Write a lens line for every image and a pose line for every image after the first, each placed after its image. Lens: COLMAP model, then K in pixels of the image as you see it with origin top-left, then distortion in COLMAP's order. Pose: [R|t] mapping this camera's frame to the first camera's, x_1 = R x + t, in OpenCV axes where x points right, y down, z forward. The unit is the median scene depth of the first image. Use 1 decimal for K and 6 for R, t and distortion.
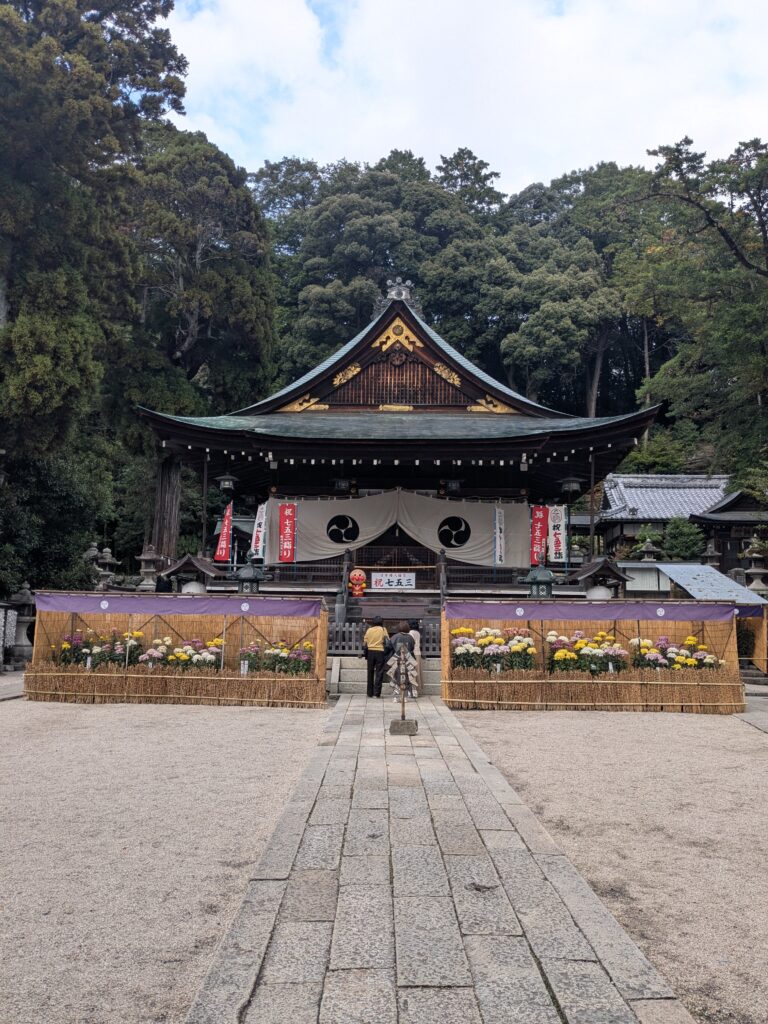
lens RADIAL K [[809.3, 0, 383.8], [0, 809.3, 515.3], [0, 0, 1]] dist [0.049869, -0.080717]
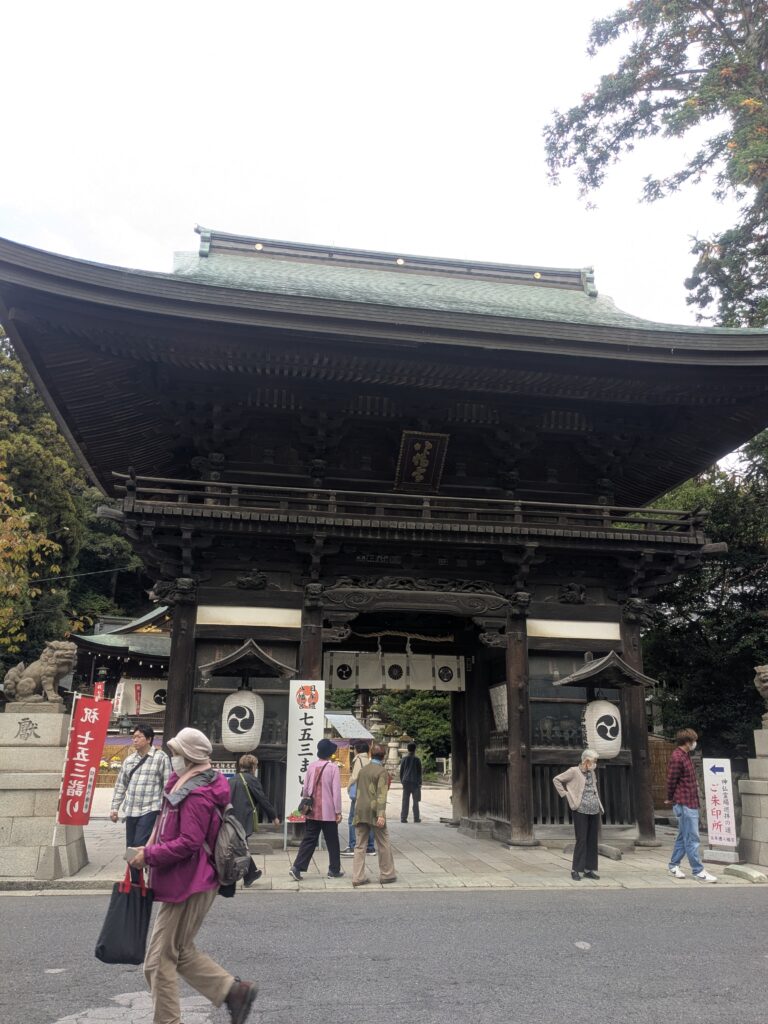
lens RADIAL K [[809.3, 0, 391.6], [0, 809.3, 531.1], [0, 0, 1]] dist [0.049869, -0.080717]
pose [[0.925350, 0.098832, 0.366006, -0.270764], [-0.050709, 0.989013, -0.138858, -0.120670], [-0.375708, 0.109933, 0.920195, -0.906297]]
